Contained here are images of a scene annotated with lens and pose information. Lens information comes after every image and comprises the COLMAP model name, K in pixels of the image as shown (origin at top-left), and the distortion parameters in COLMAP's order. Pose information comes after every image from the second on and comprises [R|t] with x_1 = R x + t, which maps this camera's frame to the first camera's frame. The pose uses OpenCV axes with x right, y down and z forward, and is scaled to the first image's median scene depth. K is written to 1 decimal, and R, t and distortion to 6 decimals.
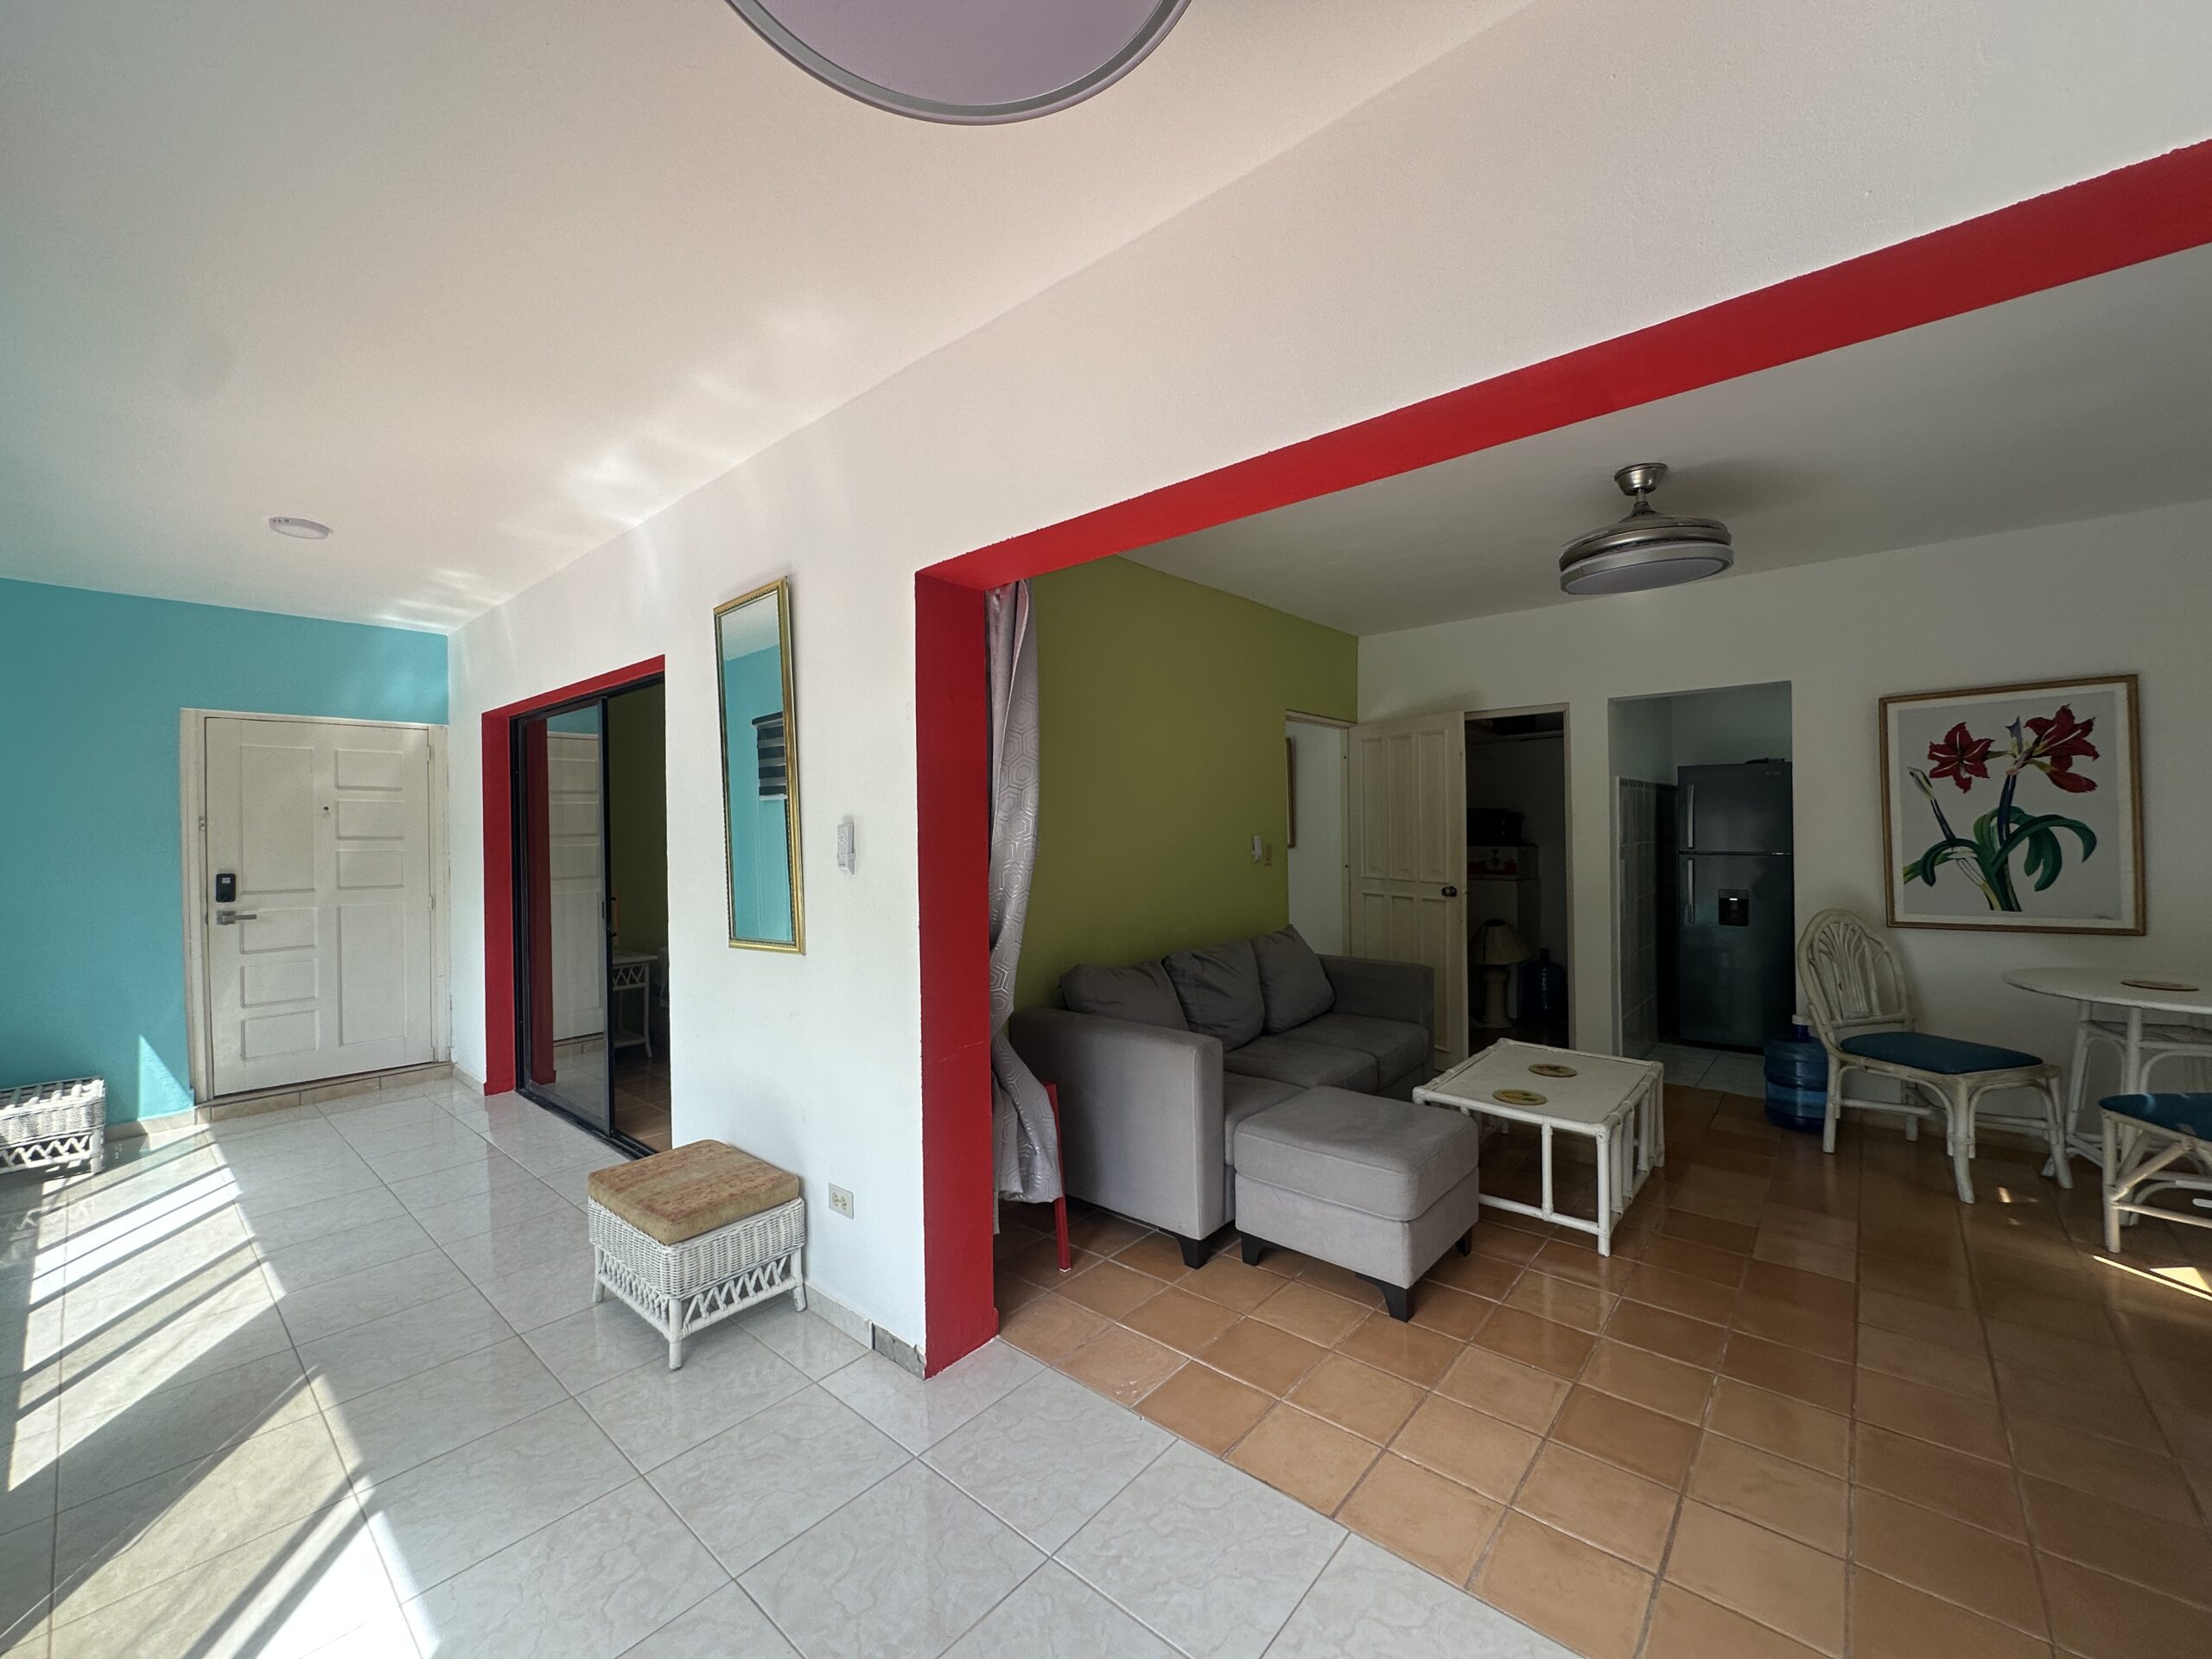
lens RADIAL K [[885.8, 0, 1105.9], [0, 885.8, 828.9], [0, 0, 1]] dist [-0.001453, 0.000871]
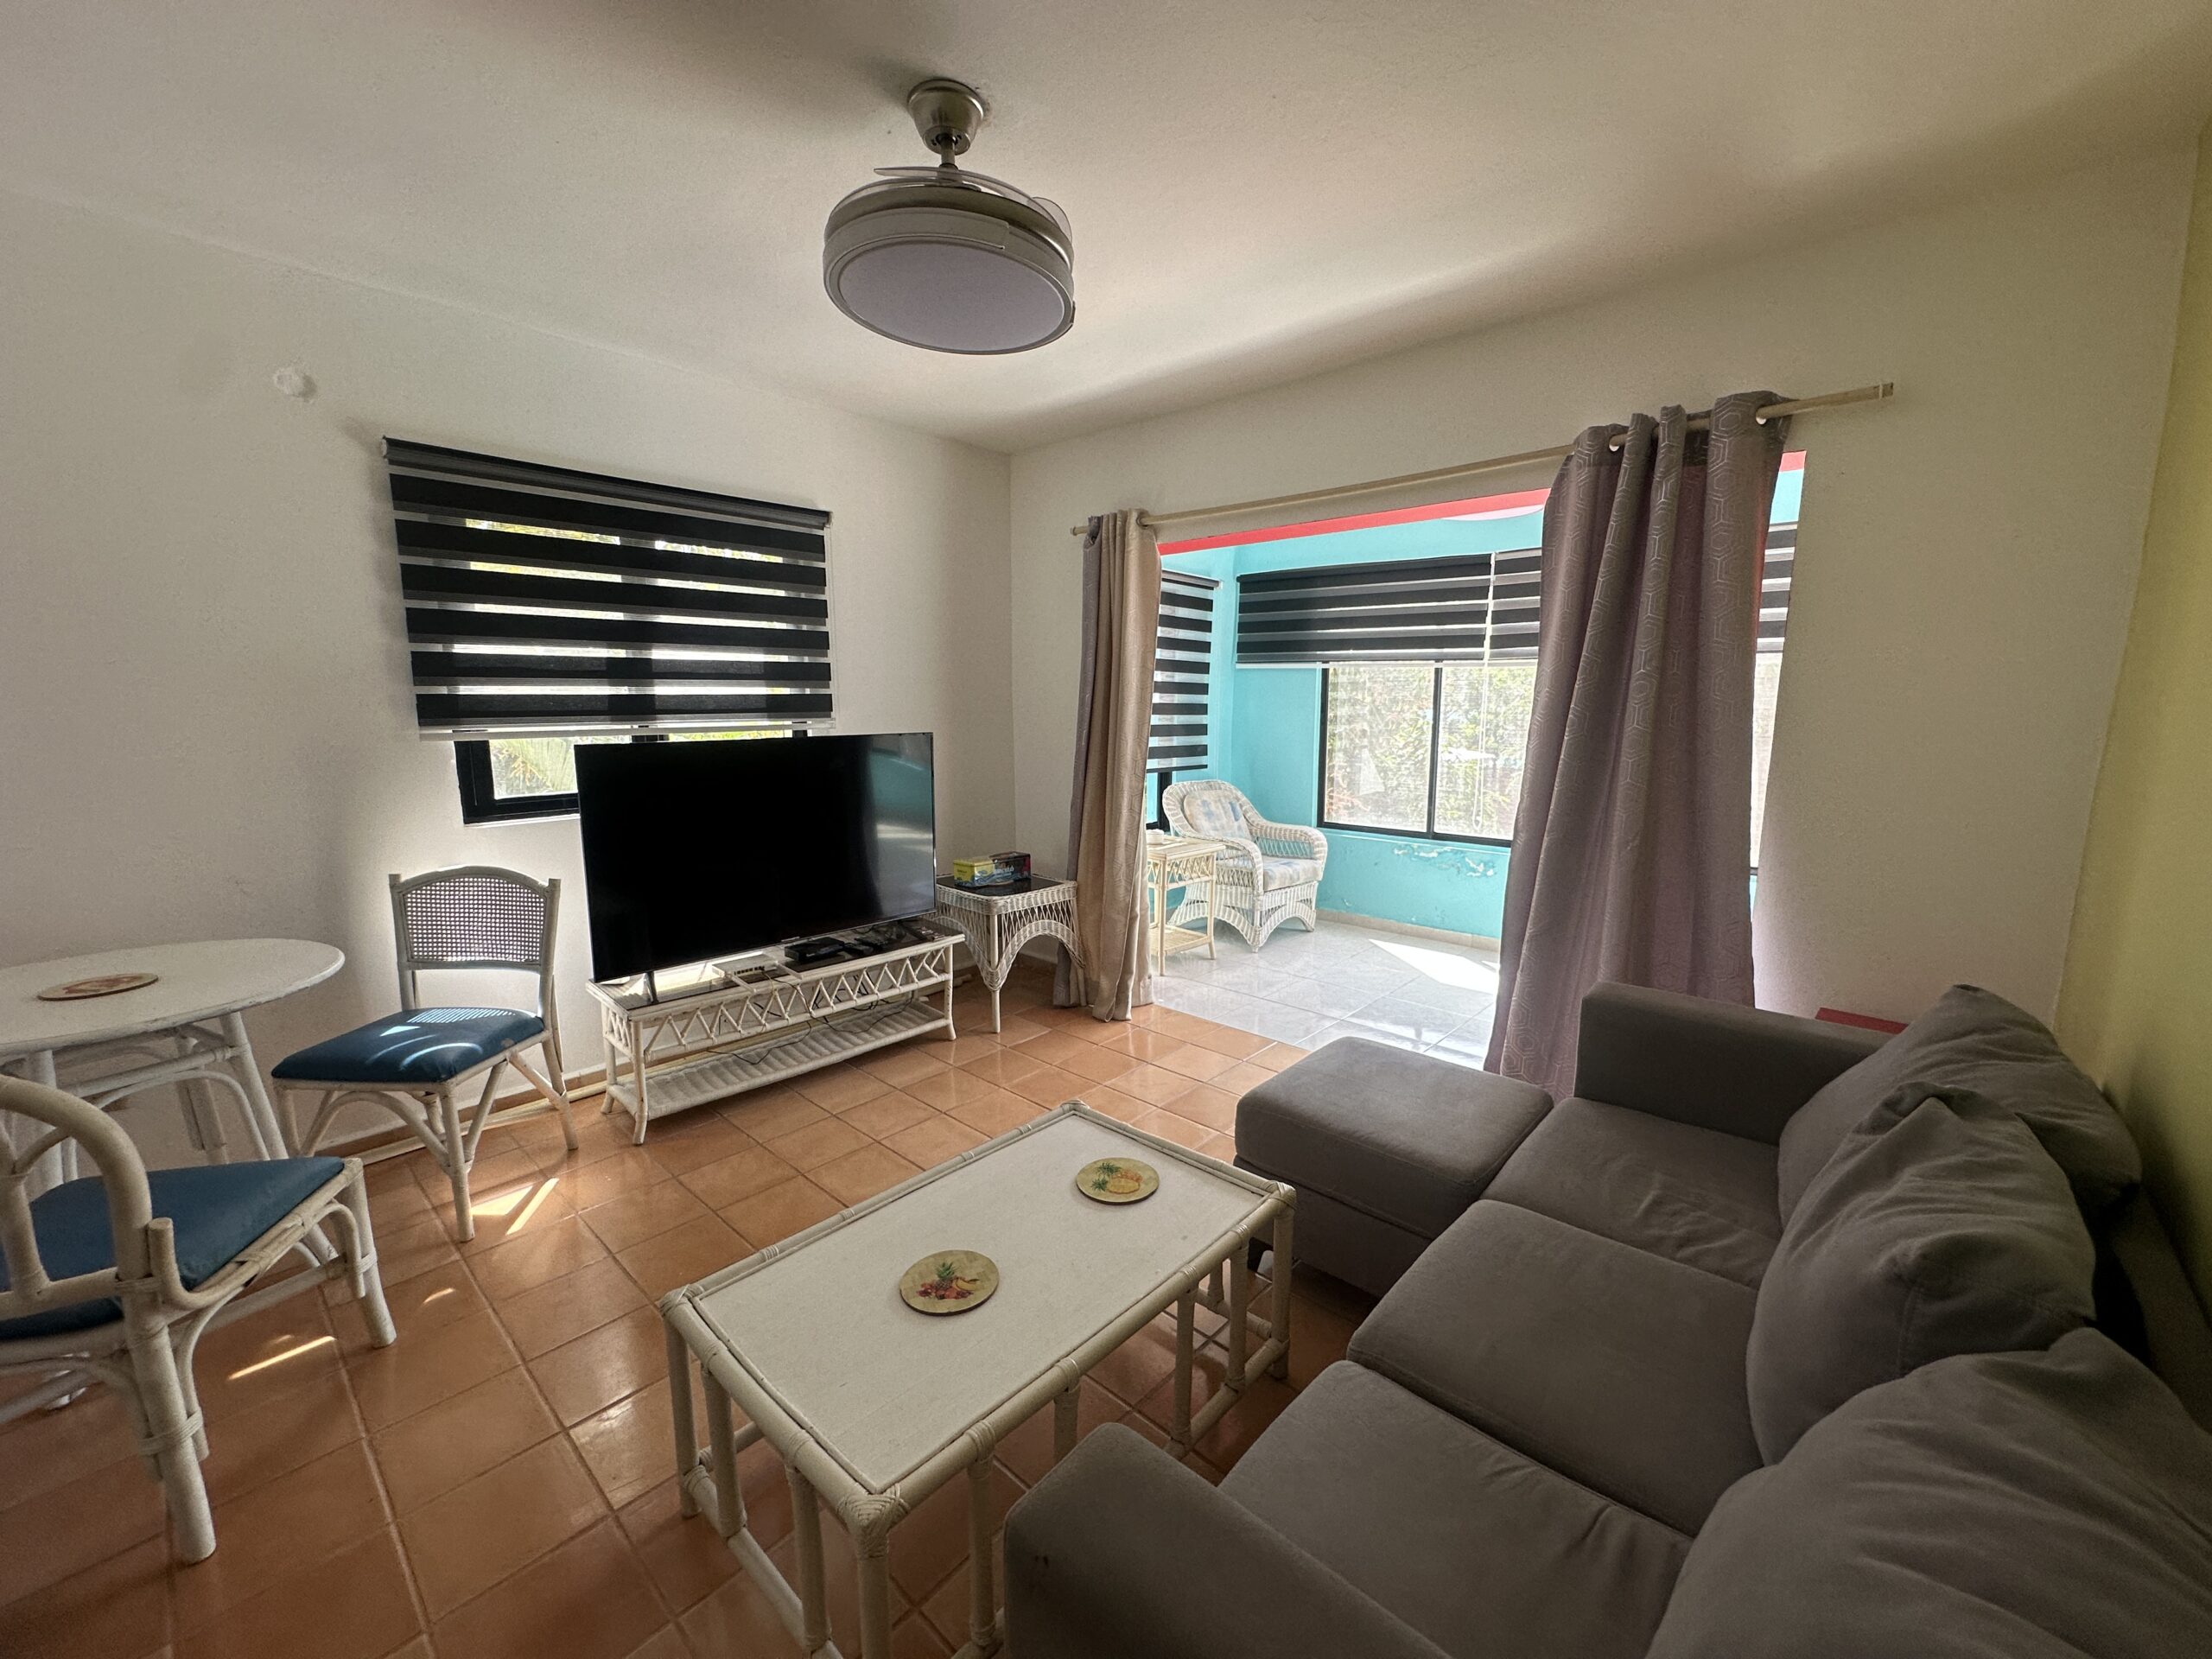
lens RADIAL K [[885.8, 0, 1086.9], [0, 885.8, 840.1], [0, 0, 1]] dist [-0.001453, 0.000871]
pose [[-0.999173, 0.018249, 0.036343, 0.382848], [0.023522, 0.988342, 0.150421, -0.001483], [-0.033174, 0.151151, -0.987954, 1.273541]]
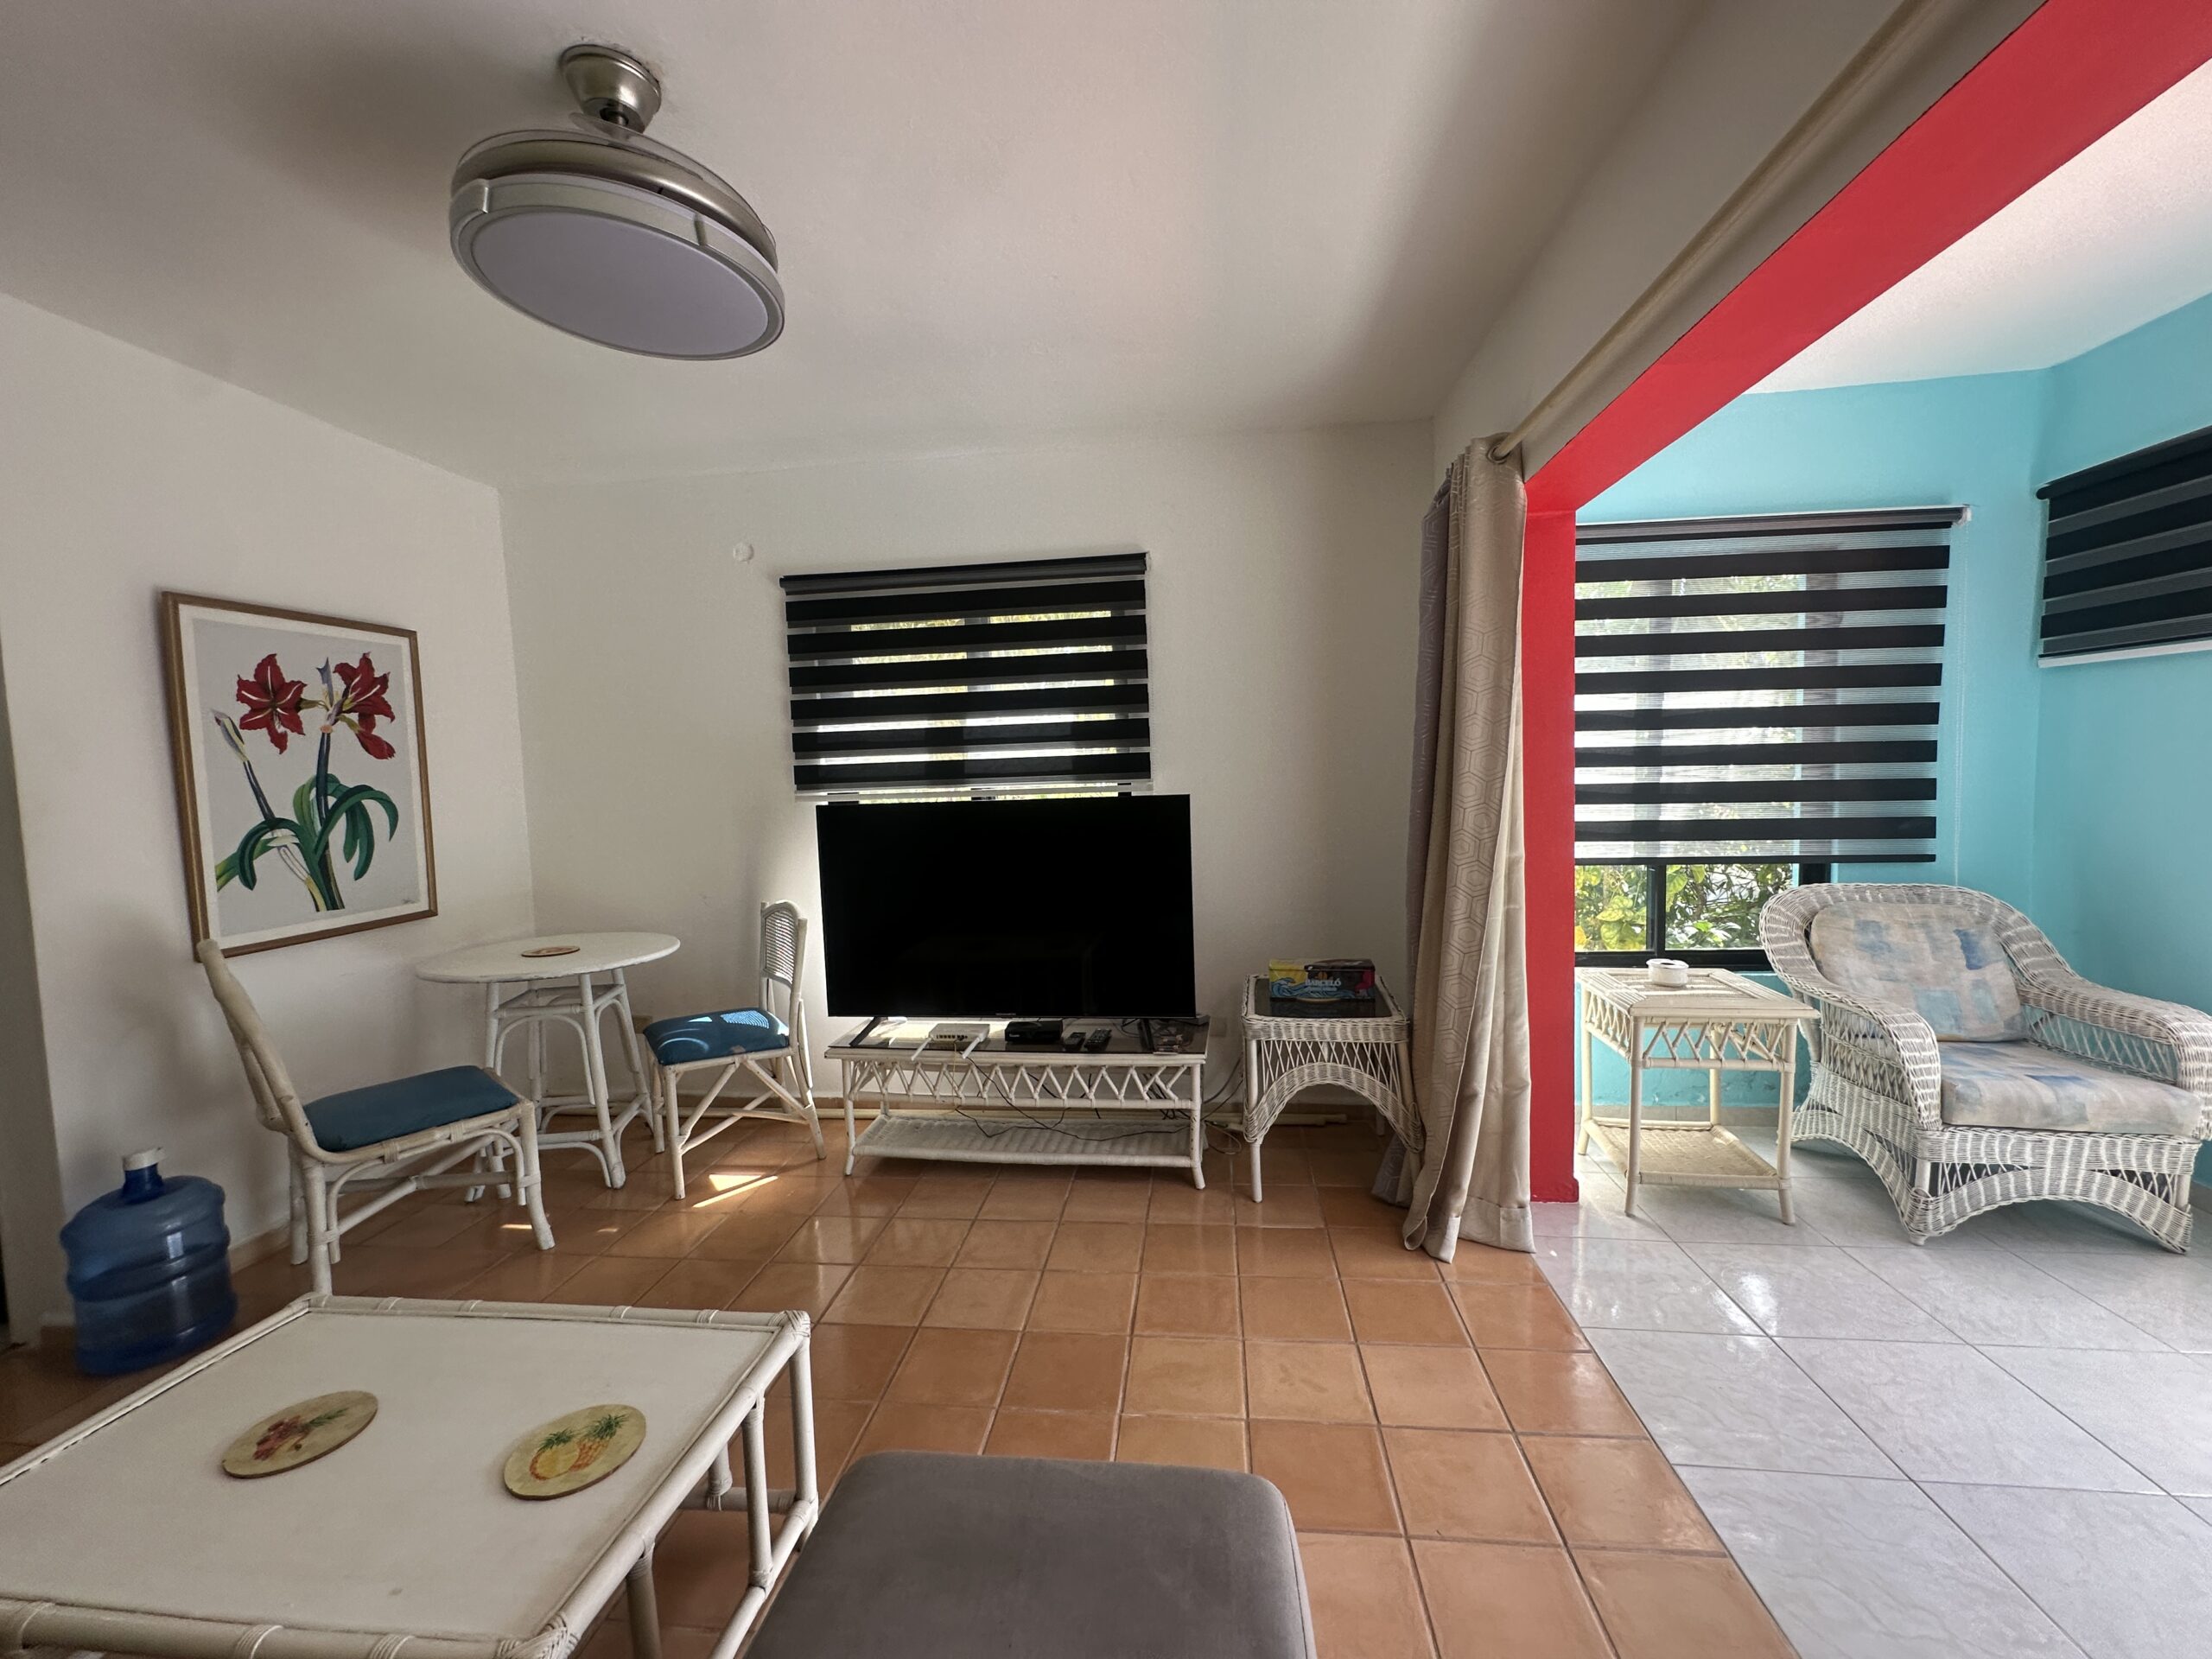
lens RADIAL K [[885.8, 0, 1100.4], [0, 885.8, 828.6], [0, 0, 1]] dist [-0.001453, 0.000871]
pose [[-0.563596, -0.015207, 0.825911, 0.008418], [0.039632, 0.998181, 0.045424, 0.013138], [-0.825099, 0.058334, -0.561968, 0.841665]]
